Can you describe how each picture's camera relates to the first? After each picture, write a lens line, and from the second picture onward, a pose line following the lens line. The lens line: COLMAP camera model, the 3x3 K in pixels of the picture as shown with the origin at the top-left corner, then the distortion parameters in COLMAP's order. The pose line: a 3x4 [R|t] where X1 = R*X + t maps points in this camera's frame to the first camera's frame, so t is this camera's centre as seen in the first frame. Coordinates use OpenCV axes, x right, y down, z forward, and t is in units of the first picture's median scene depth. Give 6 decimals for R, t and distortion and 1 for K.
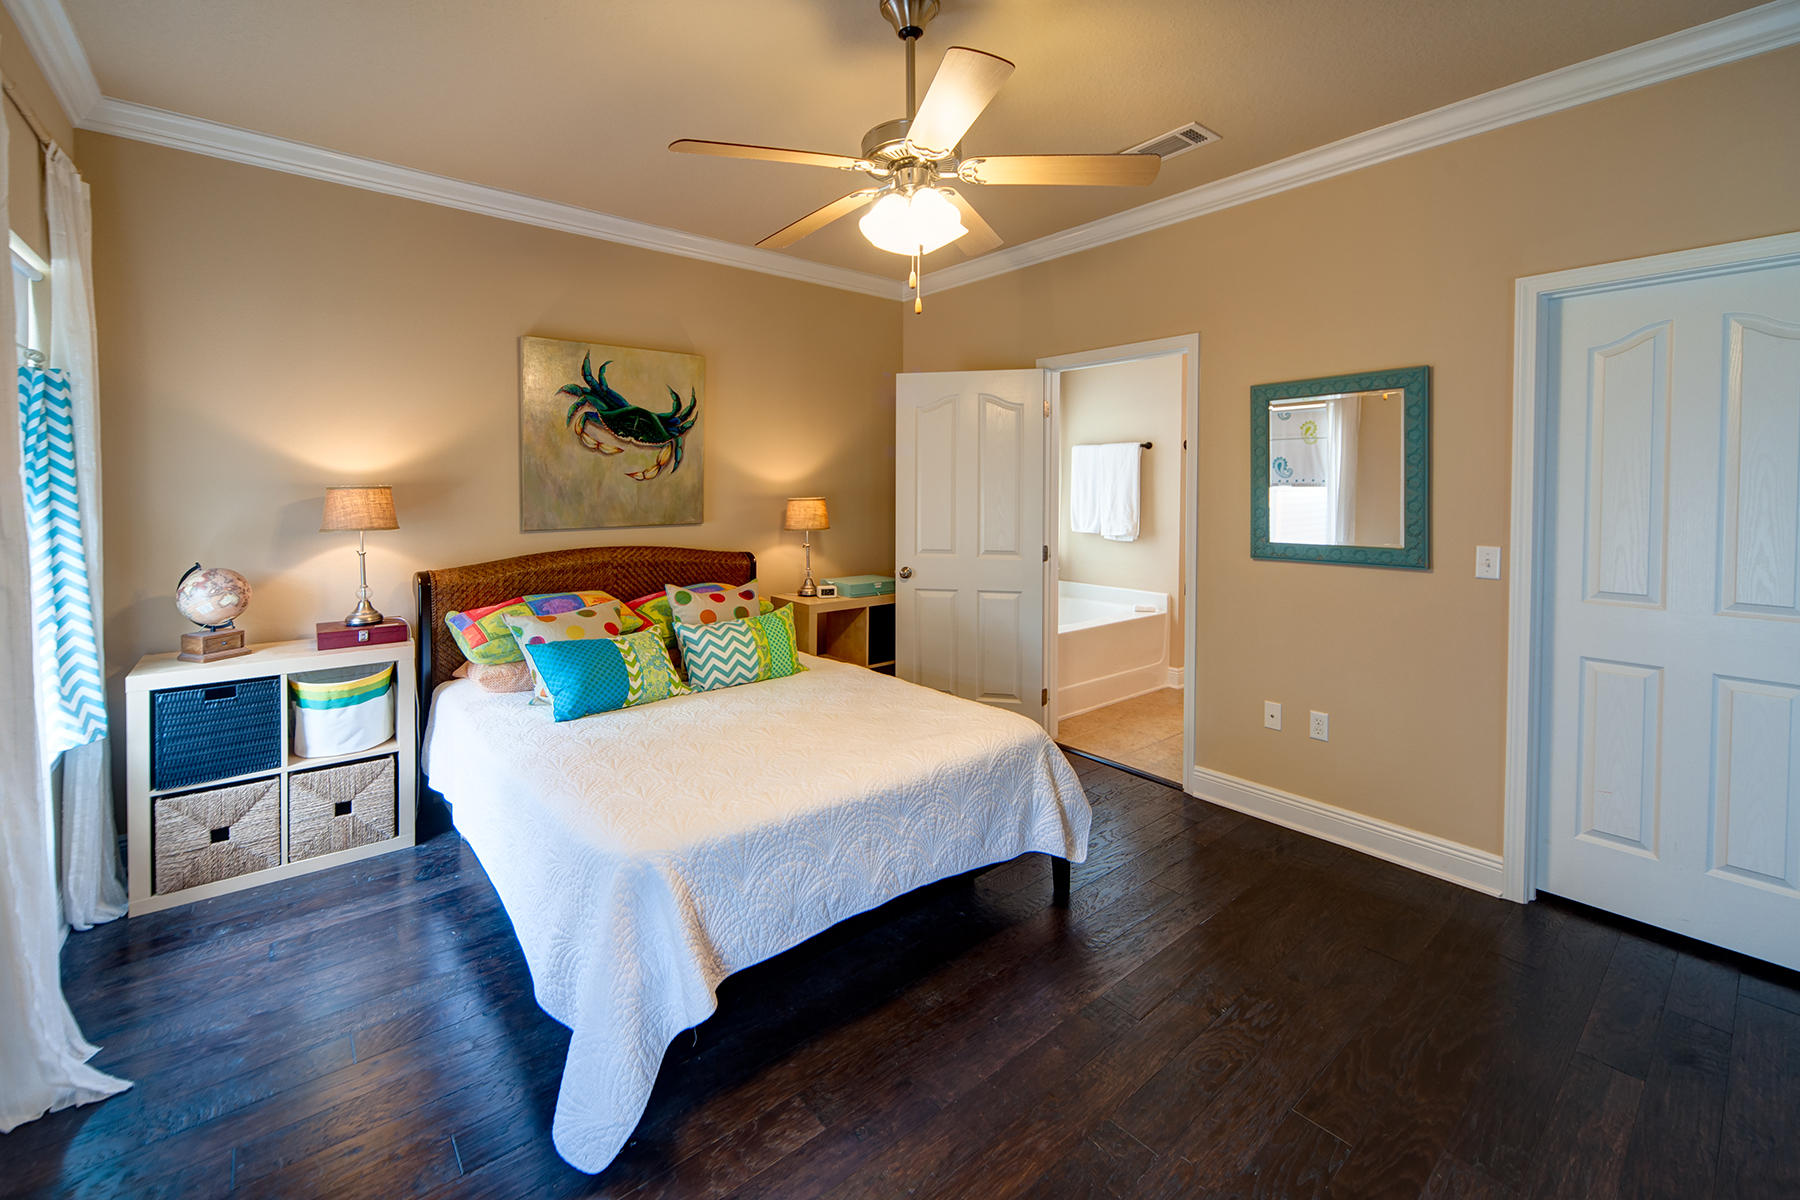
lens RADIAL K [[763.1, 0, 900.0], [0, 763.1, 600.0], [0, 0, 1]] dist [-0.000665, -0.000131]
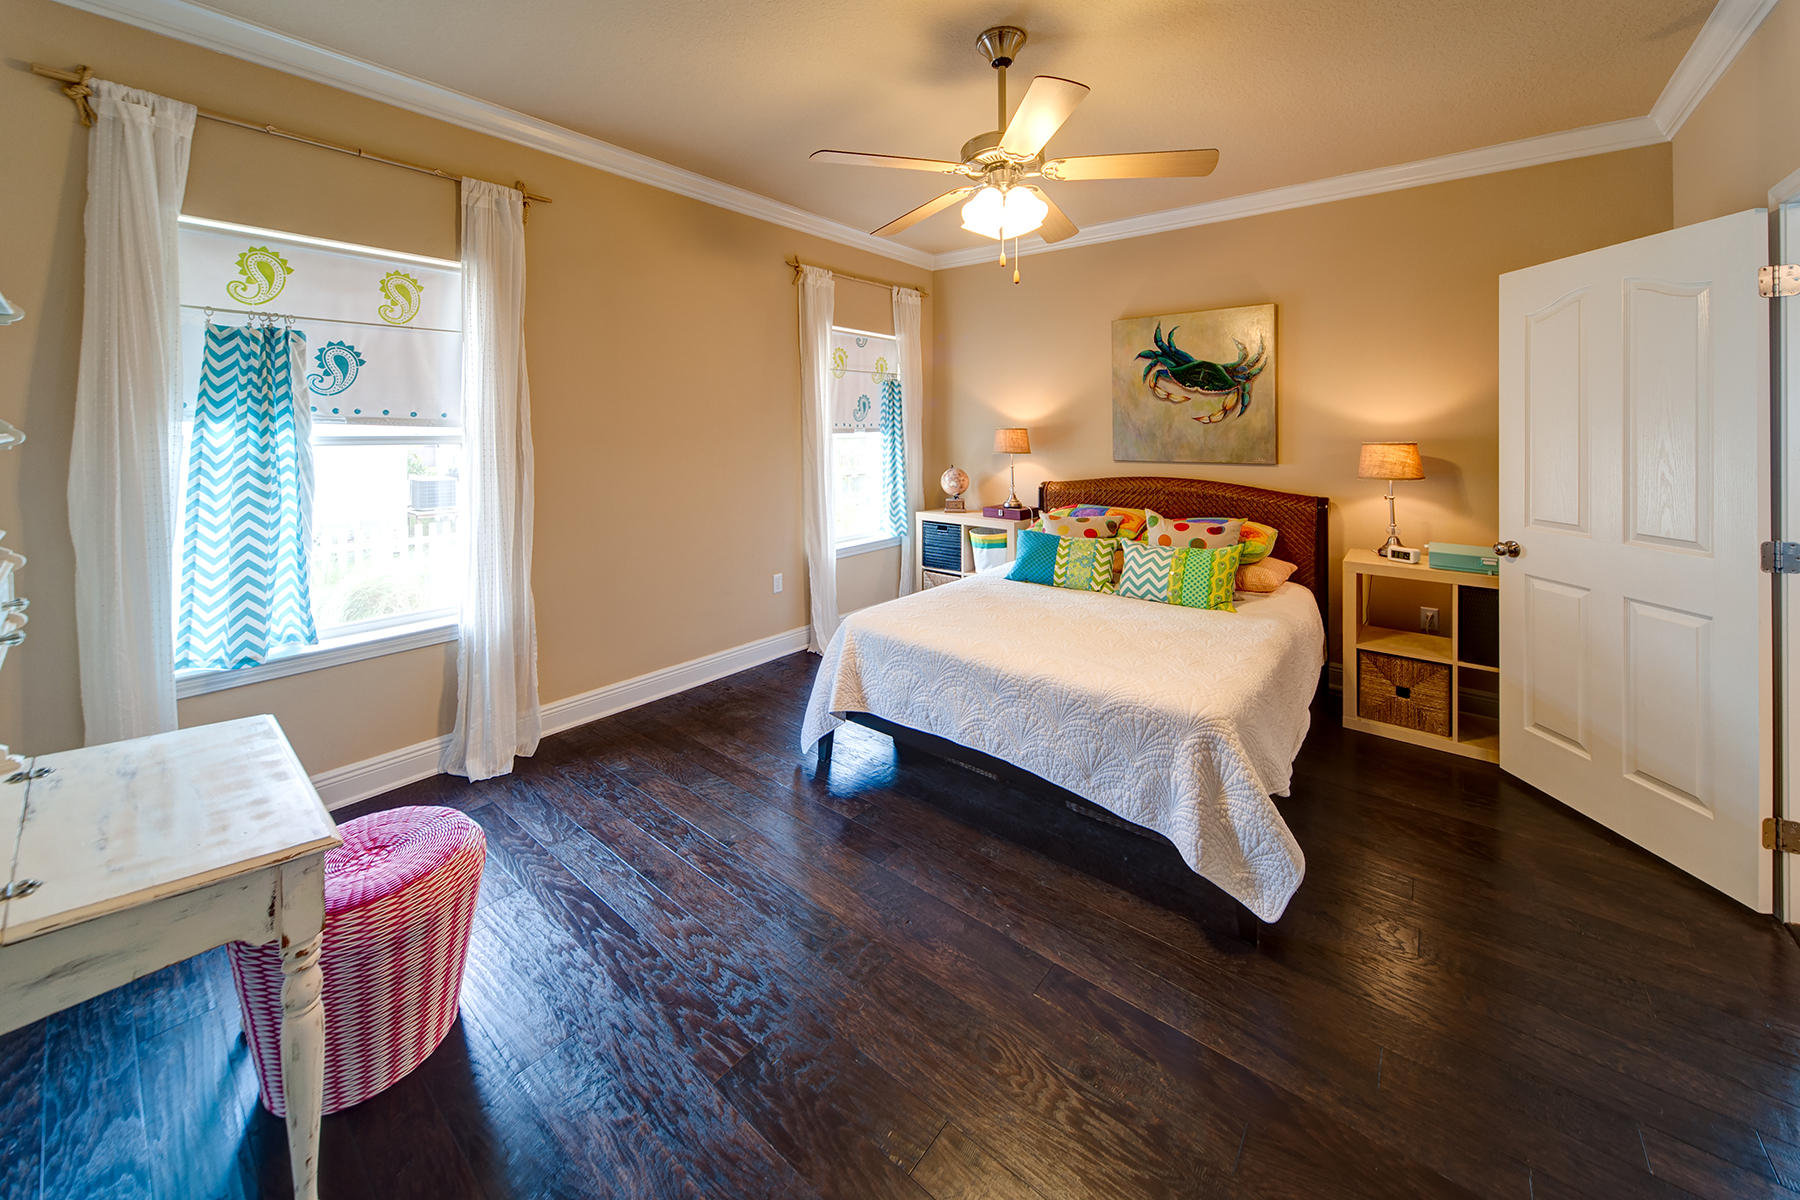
lens RADIAL K [[659.9, 0, 892.7], [0, 659.9, 532.3], [0, 0, 1]] dist [-0.000005, 0.000038]
pose [[0.189719, 0.152342, -0.969948, 0.620962], [-0.149457, 0.980858, 0.124822, -0.052239], [0.970396, 0.121284, 0.208856, 0.374639]]
